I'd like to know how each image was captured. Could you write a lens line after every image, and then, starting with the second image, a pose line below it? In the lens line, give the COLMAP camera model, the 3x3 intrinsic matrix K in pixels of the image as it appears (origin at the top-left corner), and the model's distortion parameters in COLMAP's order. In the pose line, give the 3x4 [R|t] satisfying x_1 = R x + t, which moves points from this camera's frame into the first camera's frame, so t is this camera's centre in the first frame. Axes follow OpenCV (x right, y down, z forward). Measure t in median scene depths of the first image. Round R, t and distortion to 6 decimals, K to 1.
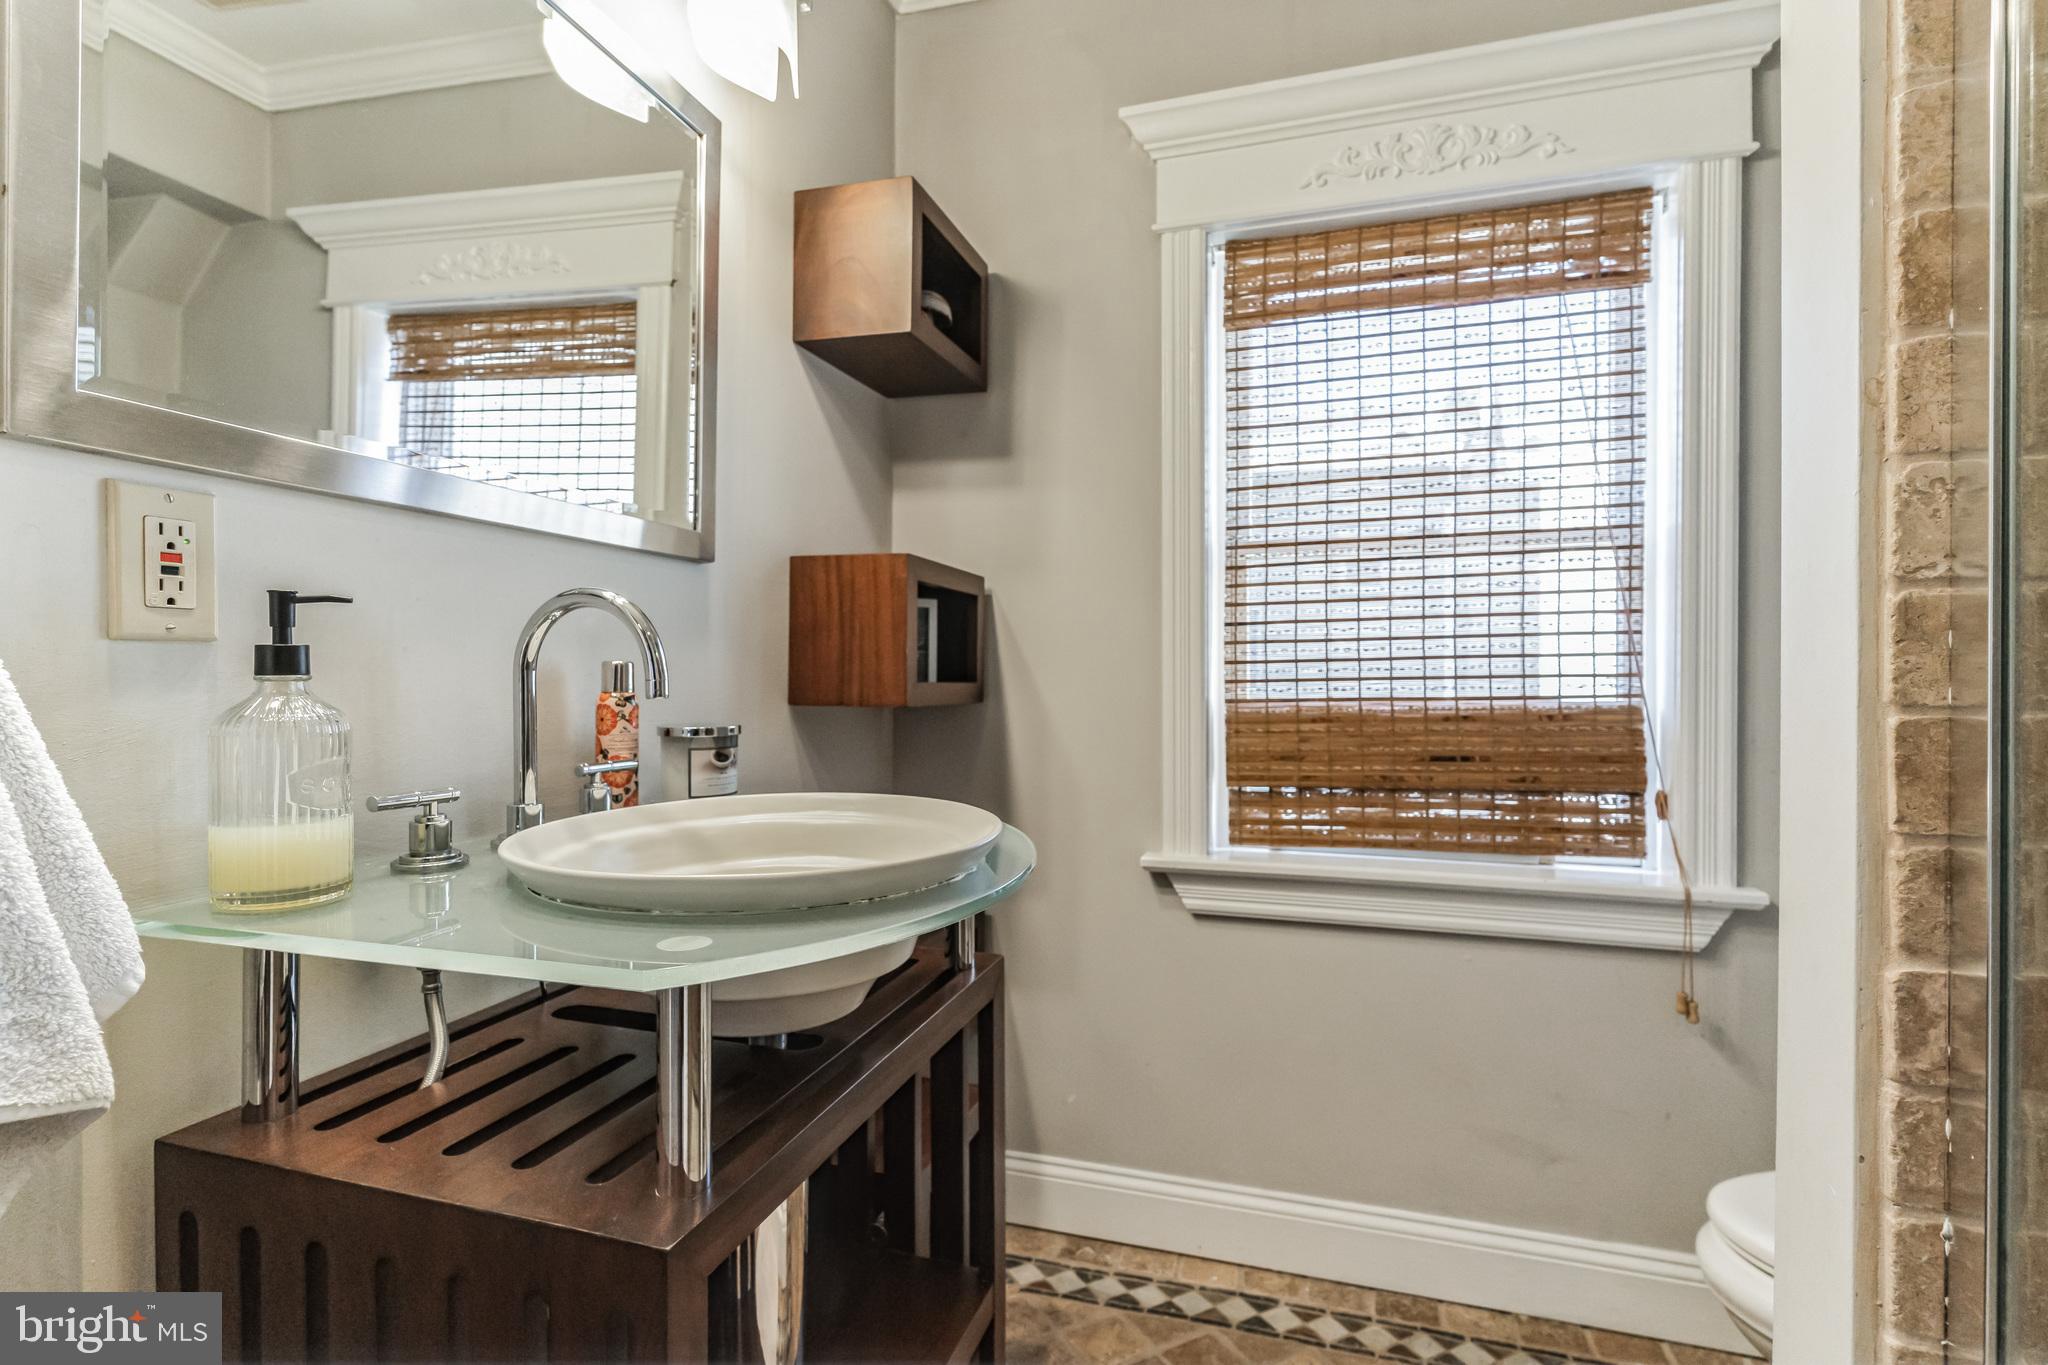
lens RADIAL K [[975.8, 0, 1004.0], [0, 975.8, 674.1], [0, 0, 1]] dist [0.001777, 0.000733]
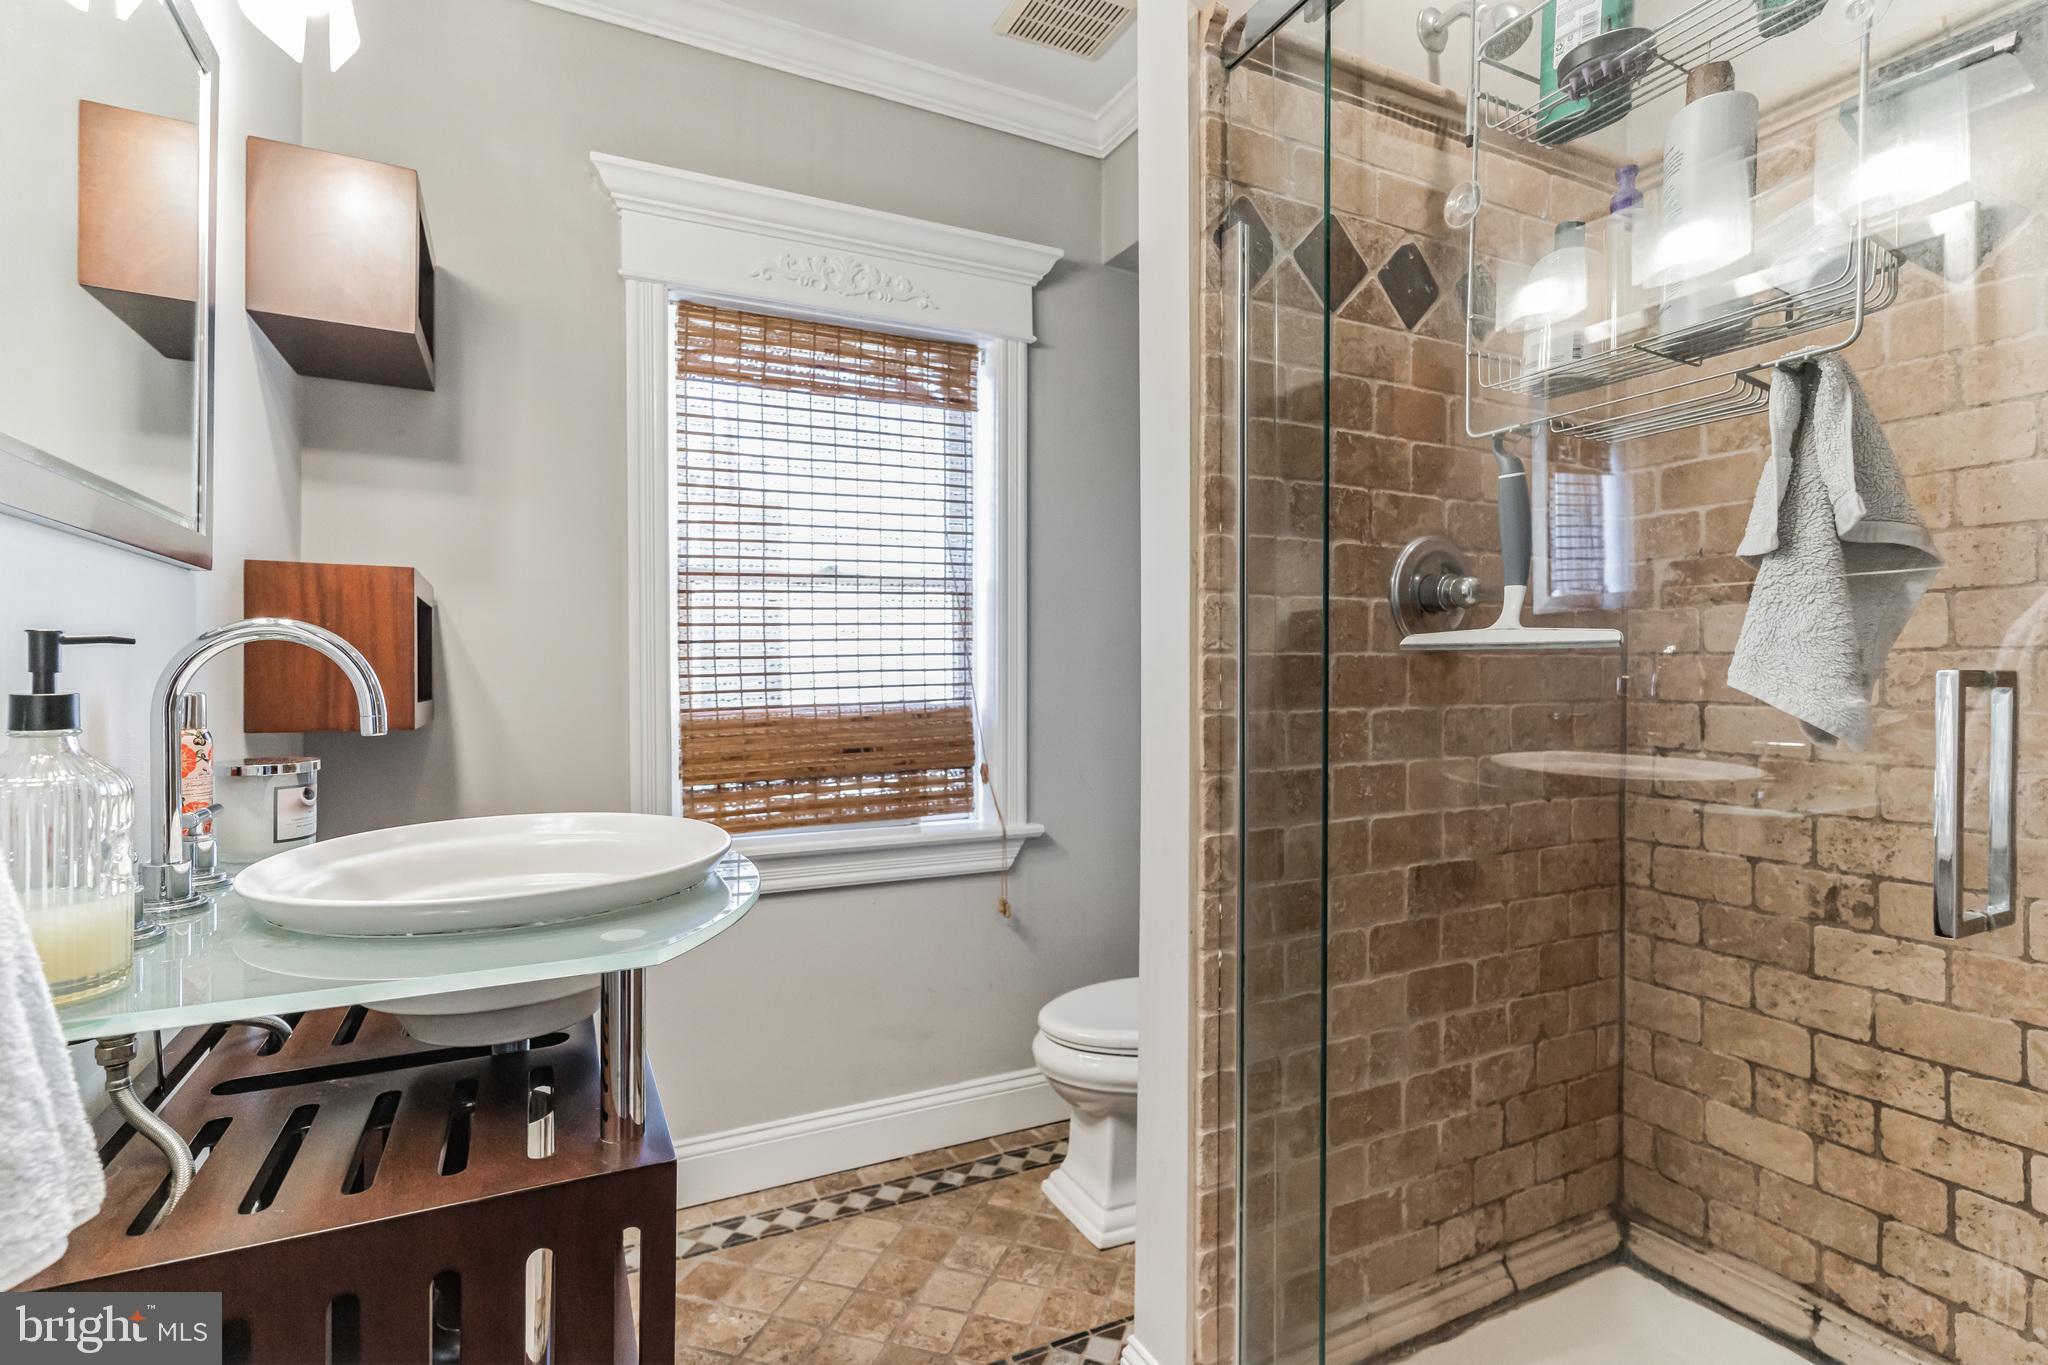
lens RADIAL K [[975.8, 0, 1014.5], [0, 975.8, 674.8], [0, 0, 1]] dist [0.001777, 0.000733]
pose [[0.723032, -0.005510, 0.690792, -0.294157], [0.002924, 0.999984, 0.004916, -0.019636], [-0.690808, -0.001534, 0.723036, -0.080319]]
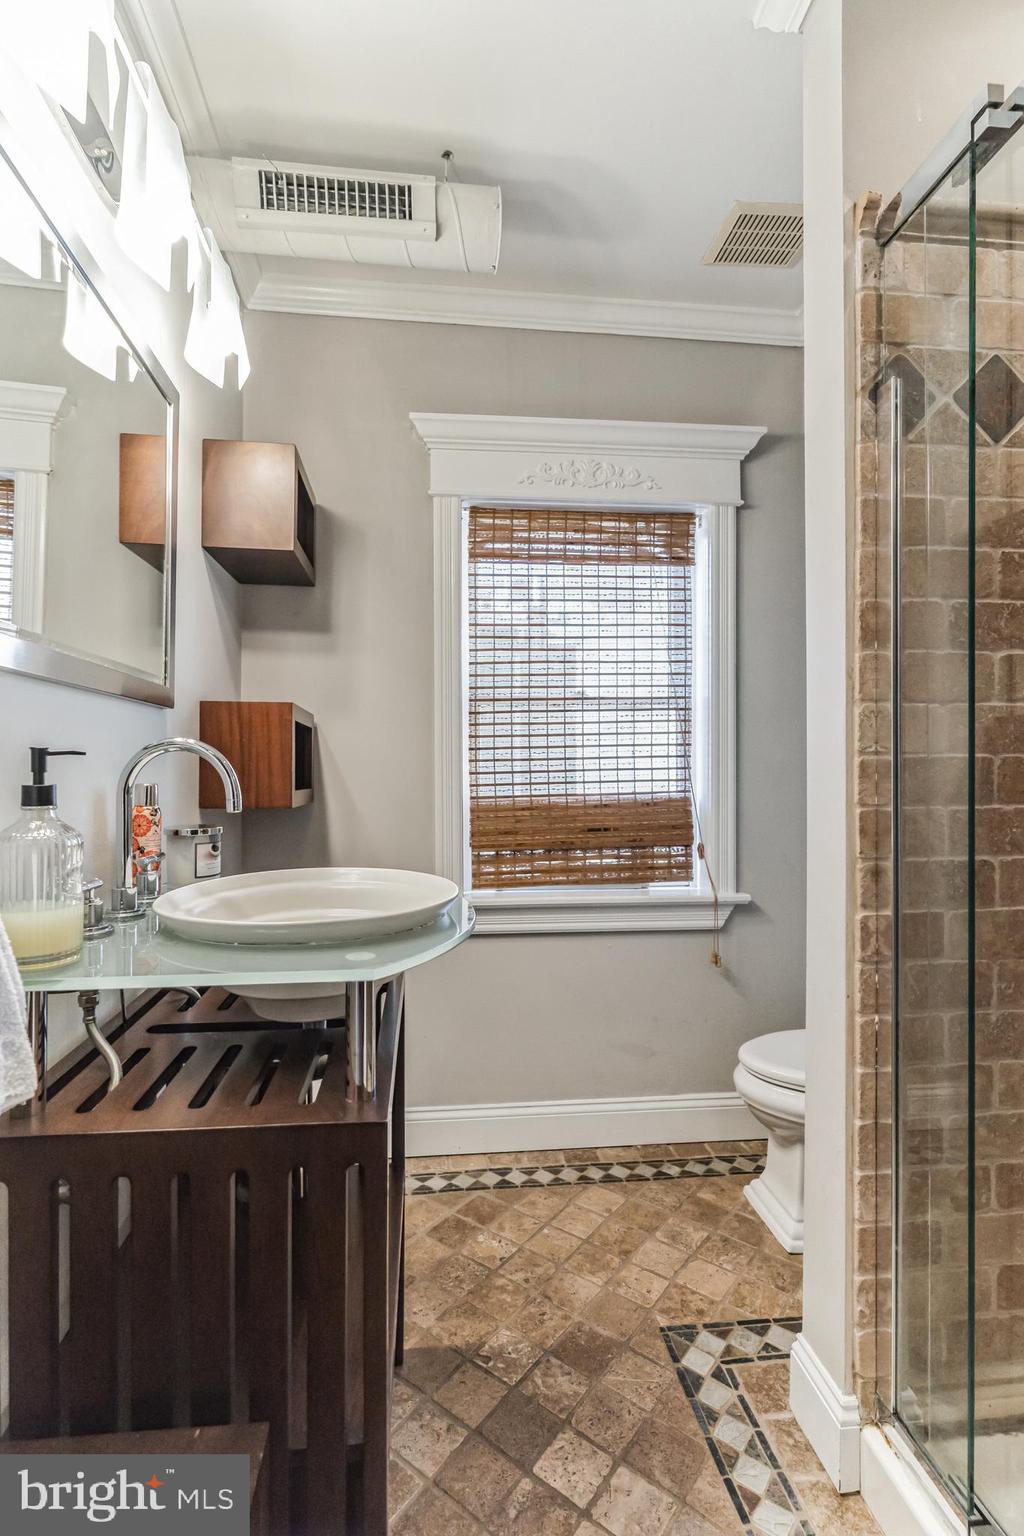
lens RADIAL K [[731.8, 0, 492.6], [0, 731.8, 765.2], [0, 0, 1]] dist [0.001777, 0.000733]
pose [[0.918563, -0.000598, 0.395274, -0.225757], [0.002751, 0.999984, -0.004880, -0.021156], [-0.395265, 0.005570, 0.918550, -0.106406]]
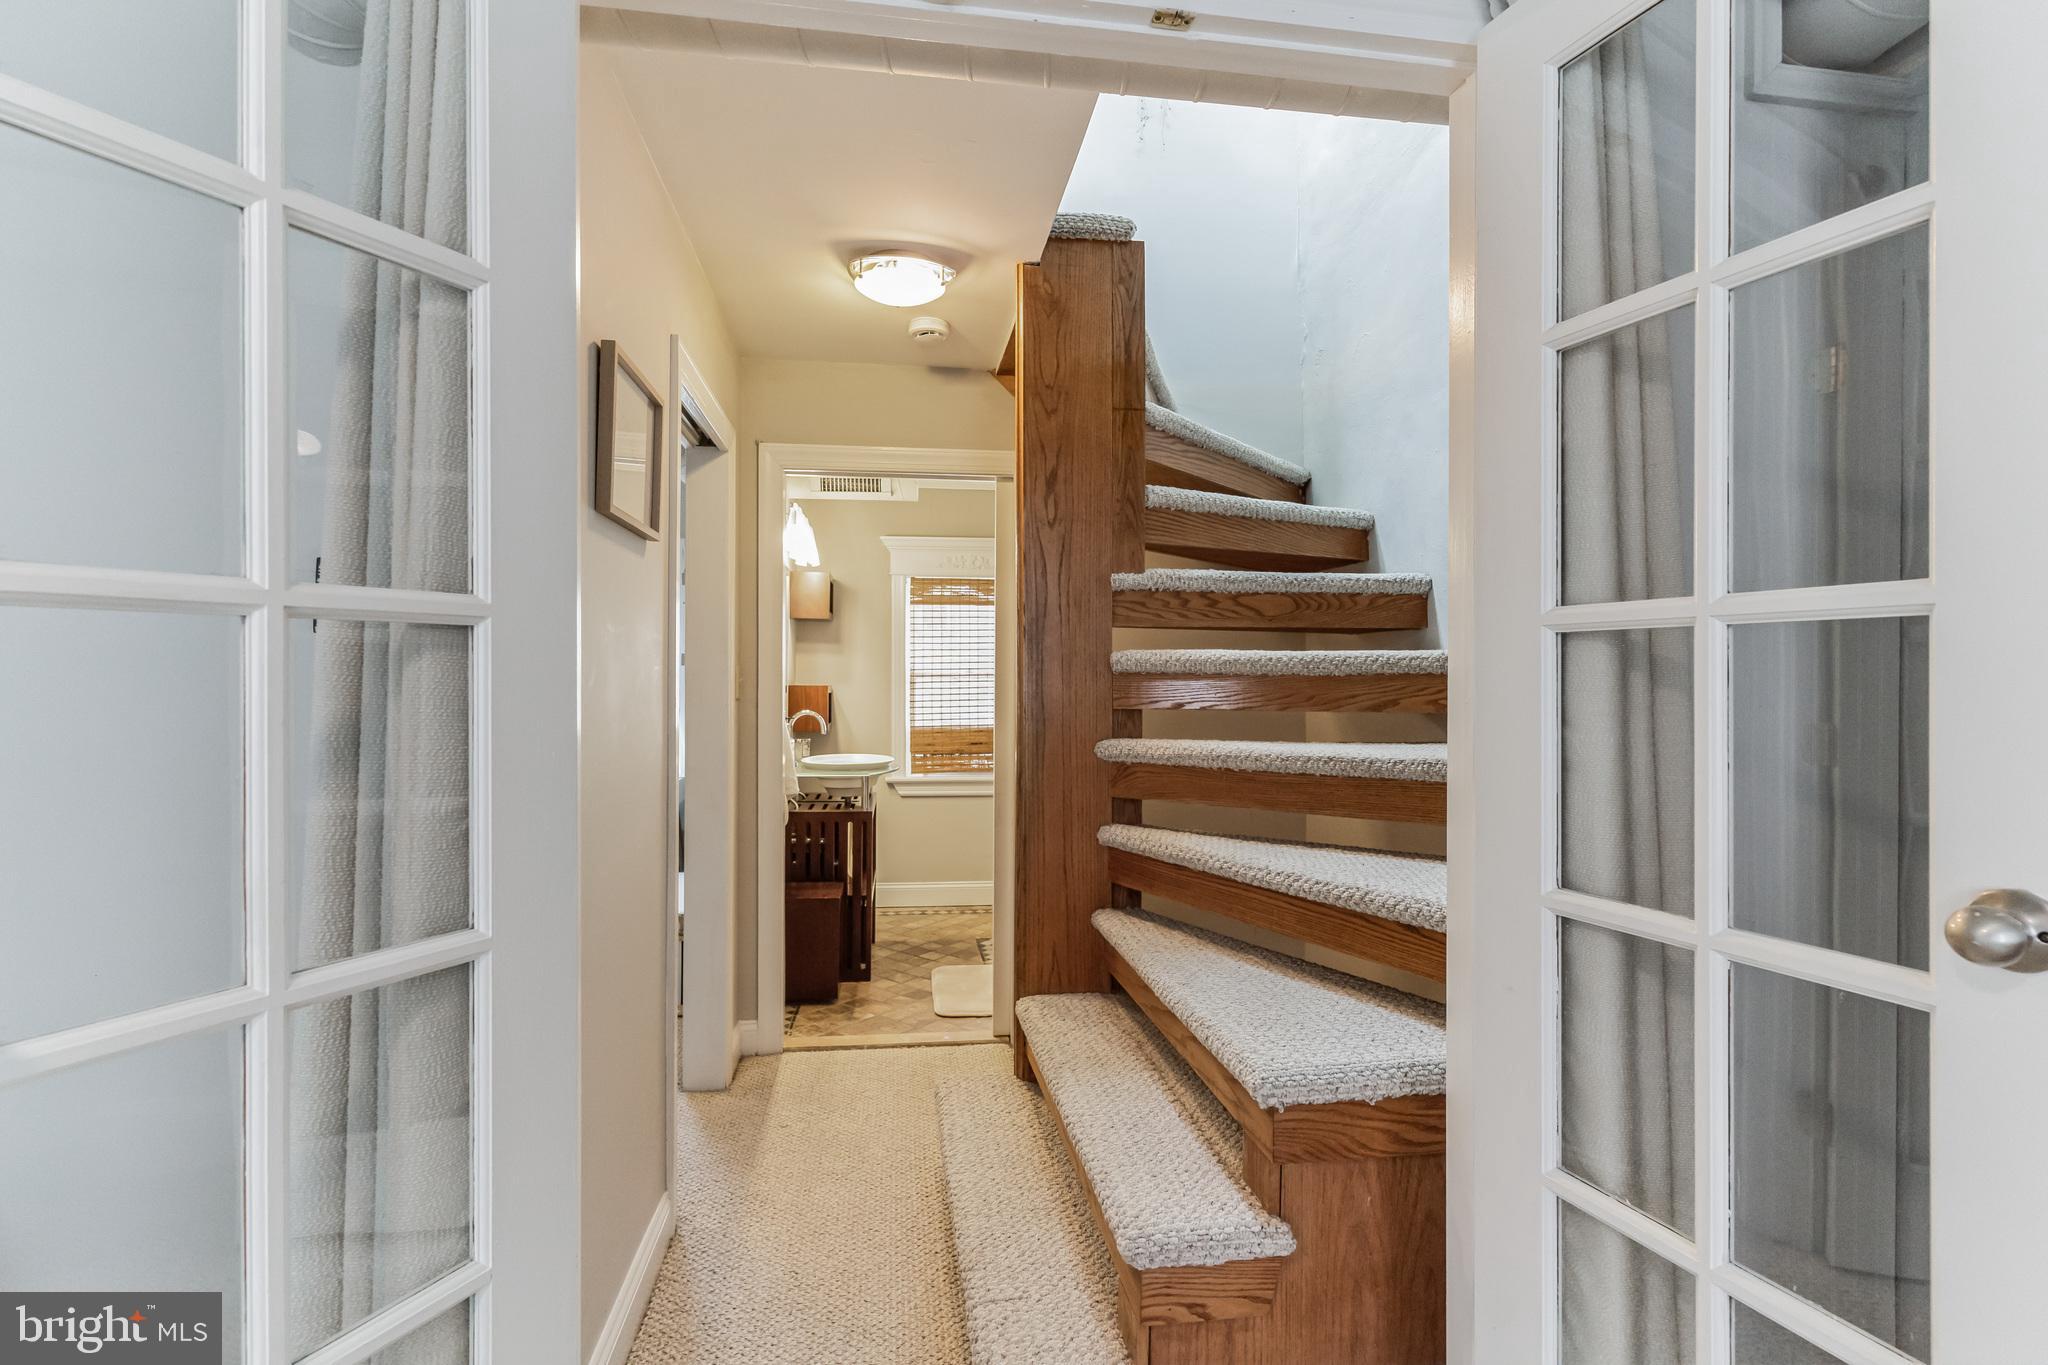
lens RADIAL K [[975.8, 0, 1019.0], [0, 975.8, 678.8], [0, 0, 1]] dist [0.001777, 0.000733]
pose [[0.907329, 0.006668, 0.420368, -0.823306], [-0.006533, 0.999977, -0.001761, -0.130593], [-0.420370, -0.001148, 0.907352, -2.105988]]
